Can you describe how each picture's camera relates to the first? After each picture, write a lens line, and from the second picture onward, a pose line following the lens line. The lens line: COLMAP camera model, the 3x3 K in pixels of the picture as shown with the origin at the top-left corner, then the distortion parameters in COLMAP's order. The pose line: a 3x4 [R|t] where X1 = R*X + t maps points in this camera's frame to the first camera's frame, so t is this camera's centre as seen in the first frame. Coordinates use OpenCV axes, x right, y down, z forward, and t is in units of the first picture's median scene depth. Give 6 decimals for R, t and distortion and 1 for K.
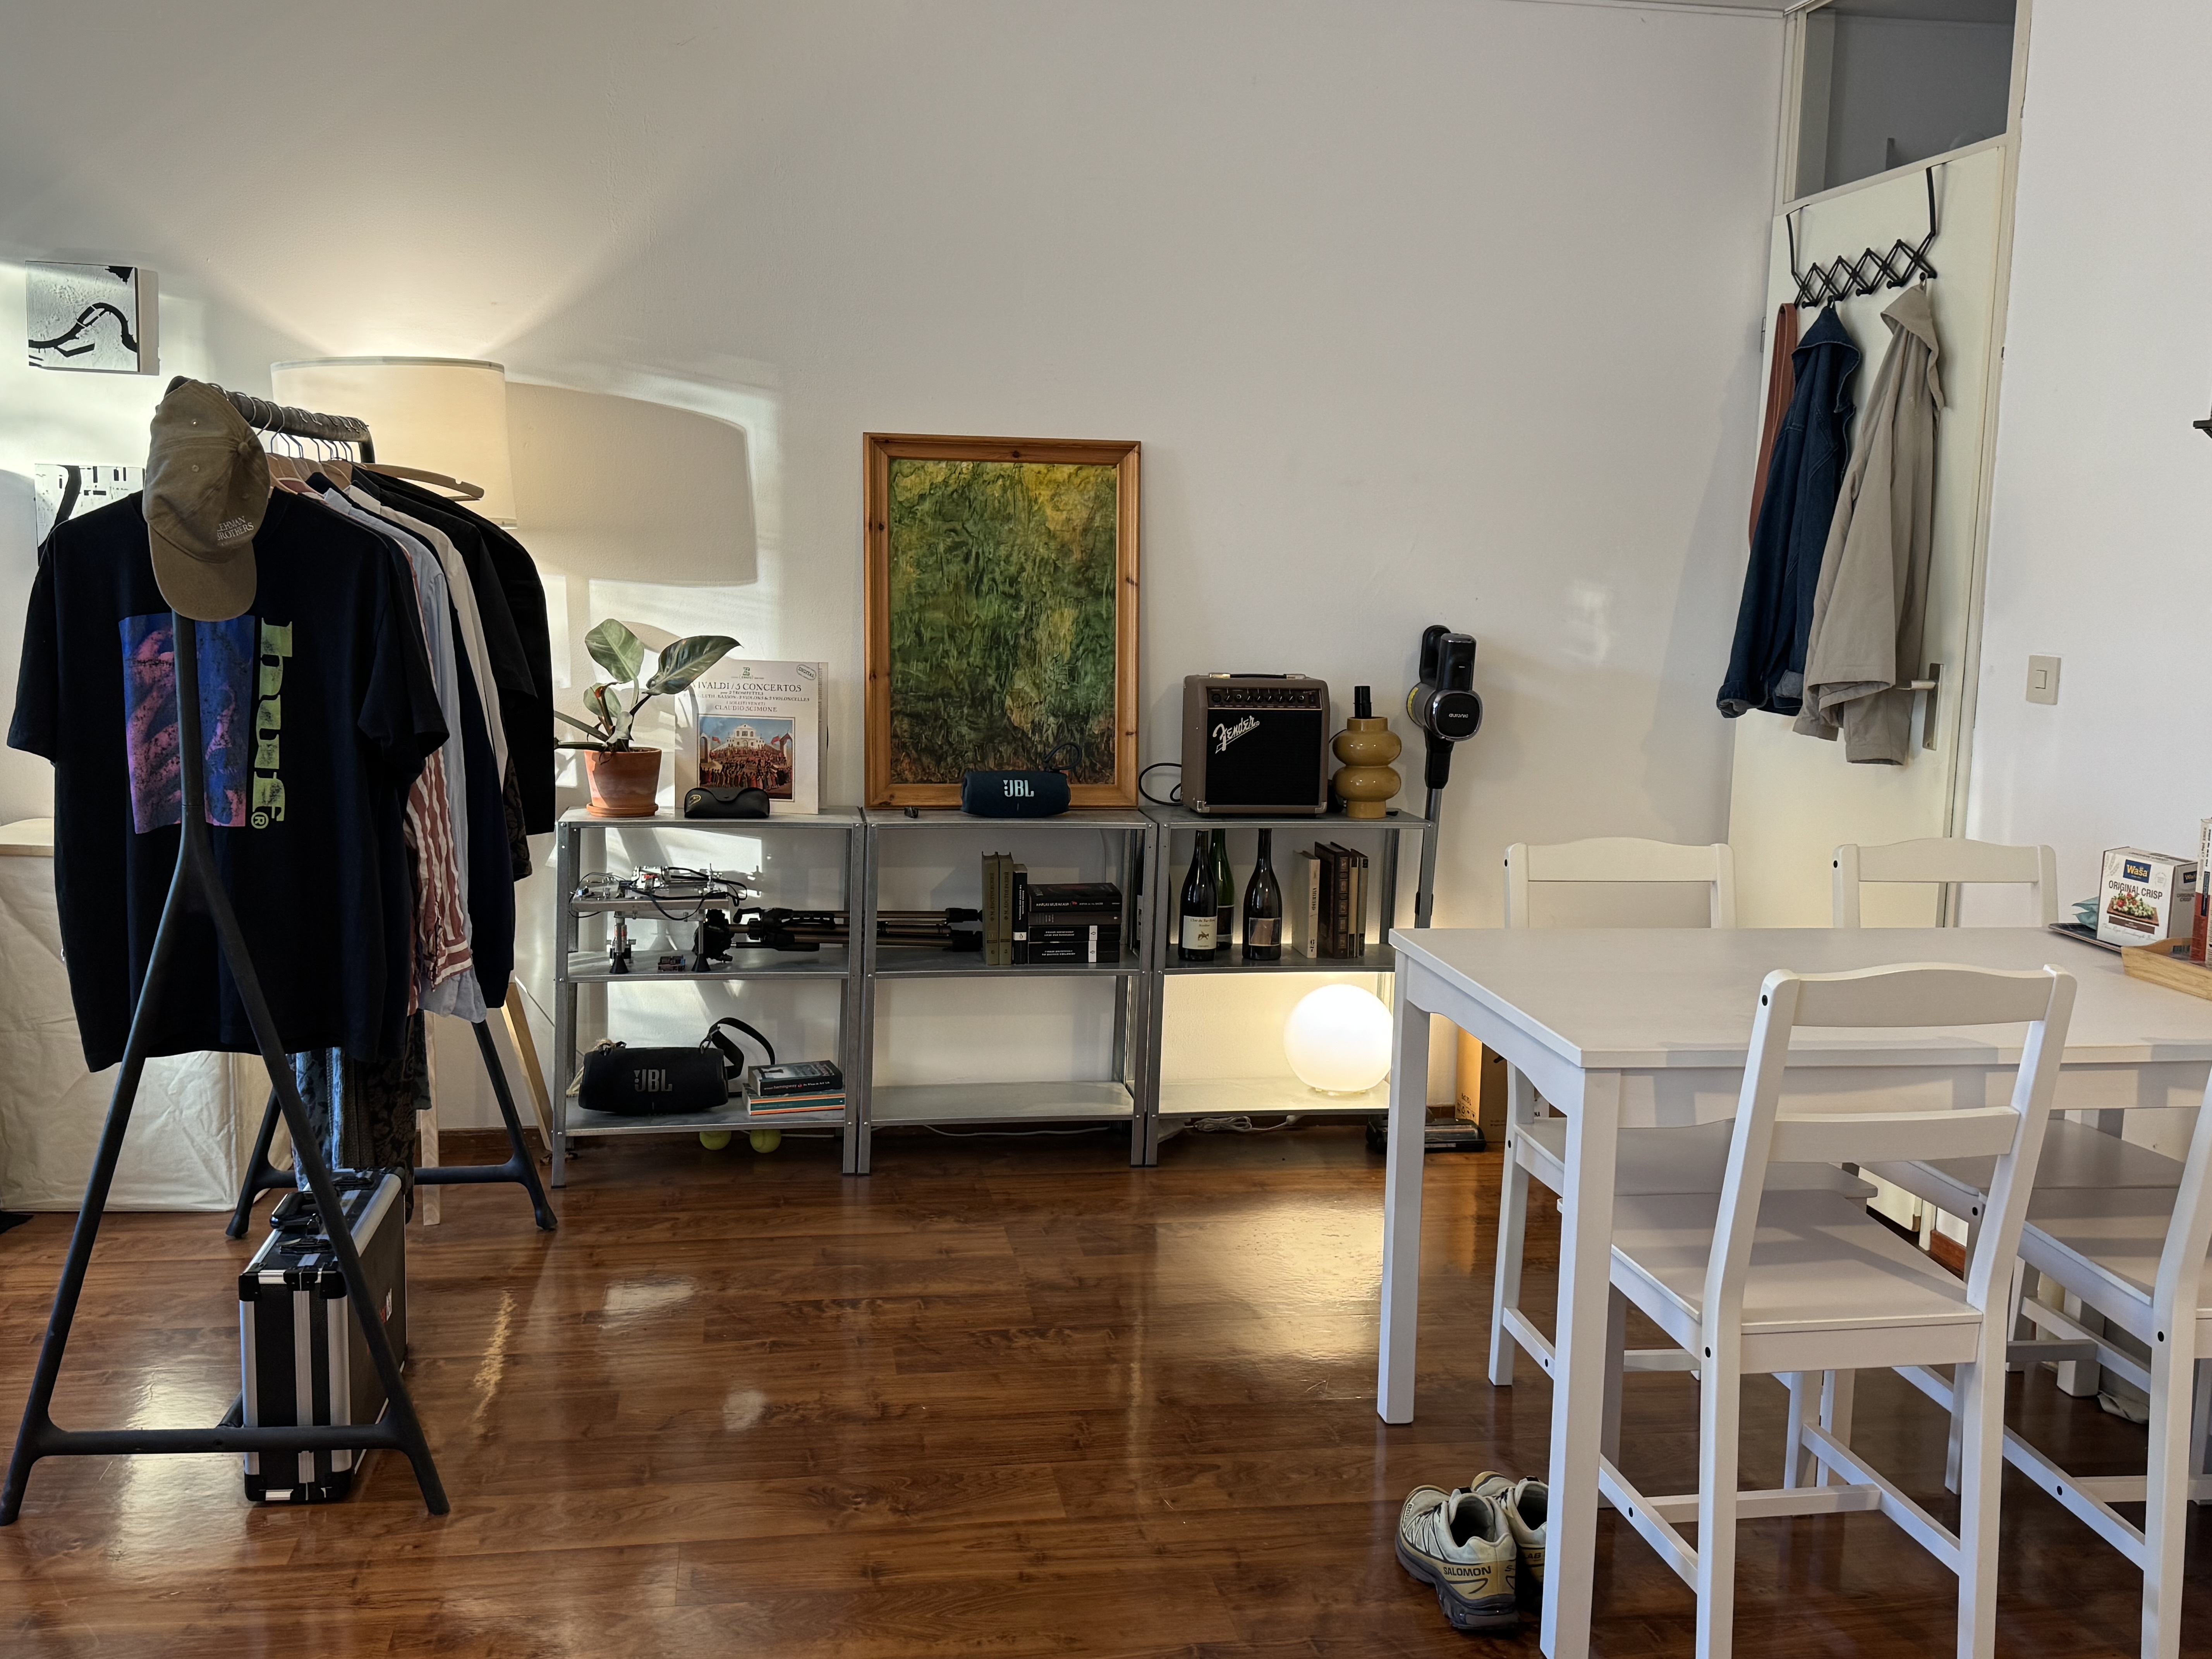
lens RADIAL K [[2082.6, 0, 1106.0], [0, 2082.6, 829.5], [0, 0, 1]] dist [0.181689, -0.370512]
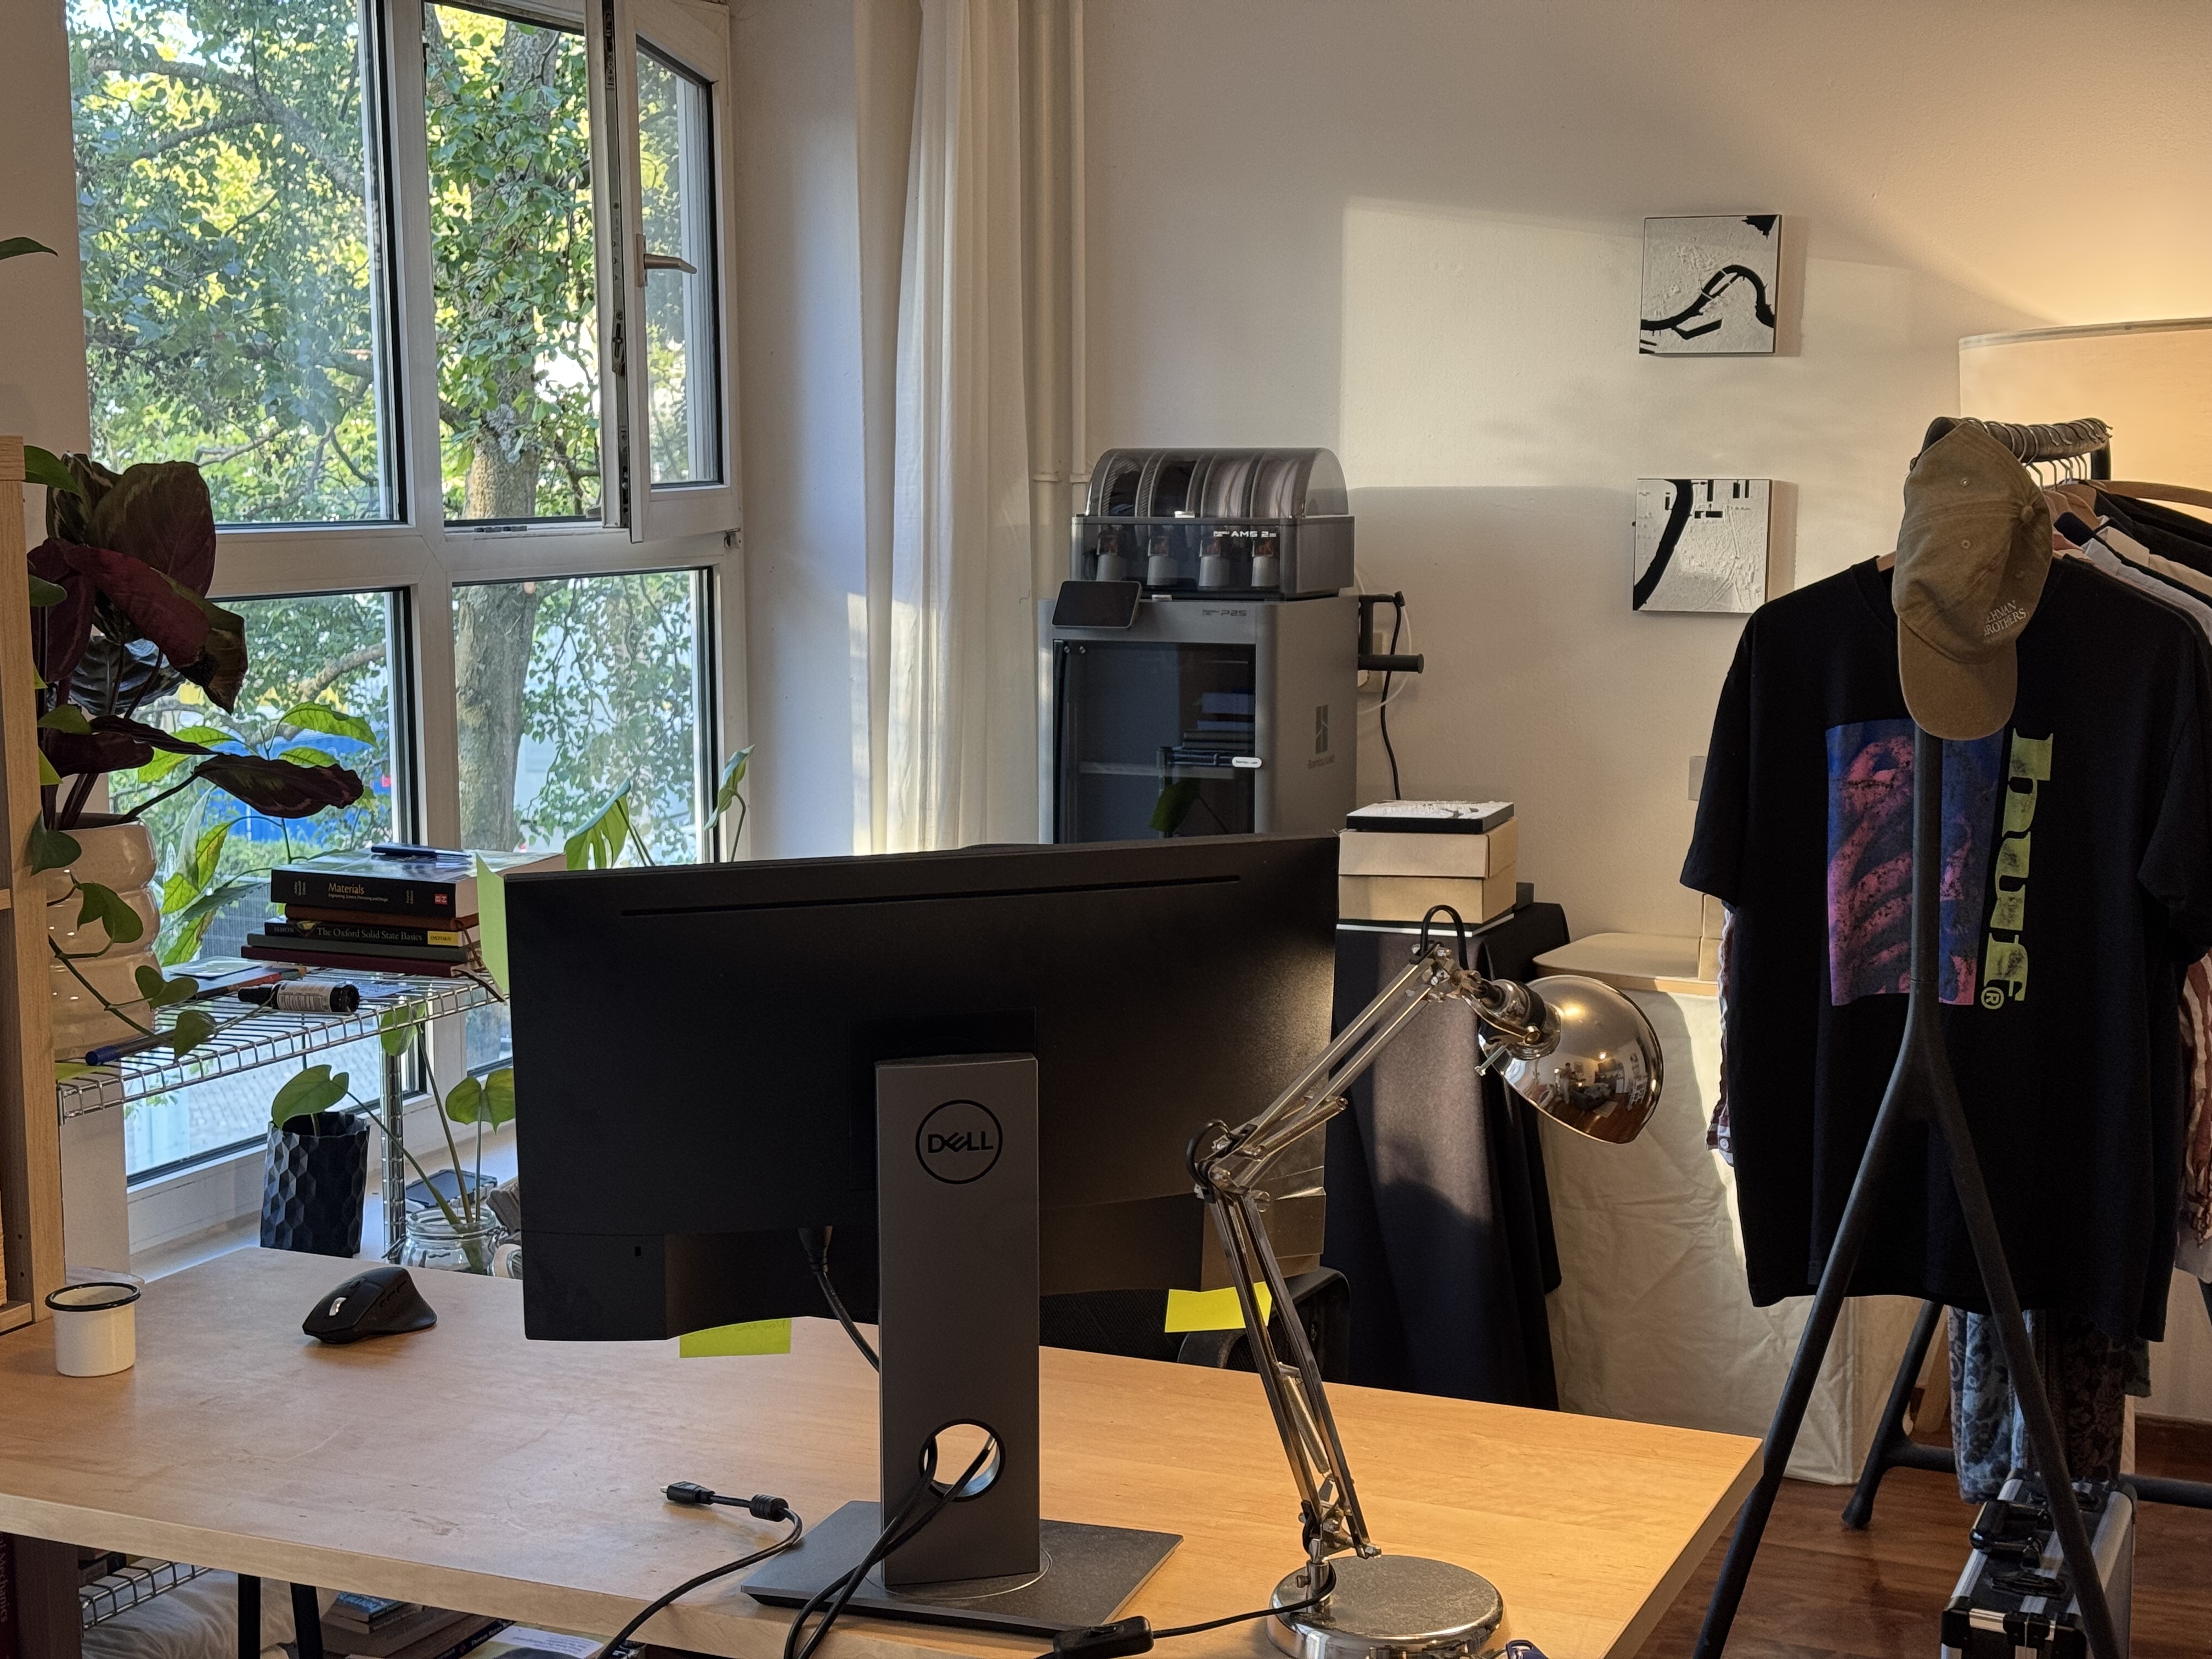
lens RADIAL K [[3108.6, 0, 1106.0], [0, 3108.6, 829.5], [0, 0, 1]] dist [0.316917, -1.087079]
pose [[0.841786, 0.039346, -0.538376, -0.066354], [-0.050986, 0.998677, -0.006733, -0.040209], [0.537398, 0.033118, 0.842678, -0.101391]]
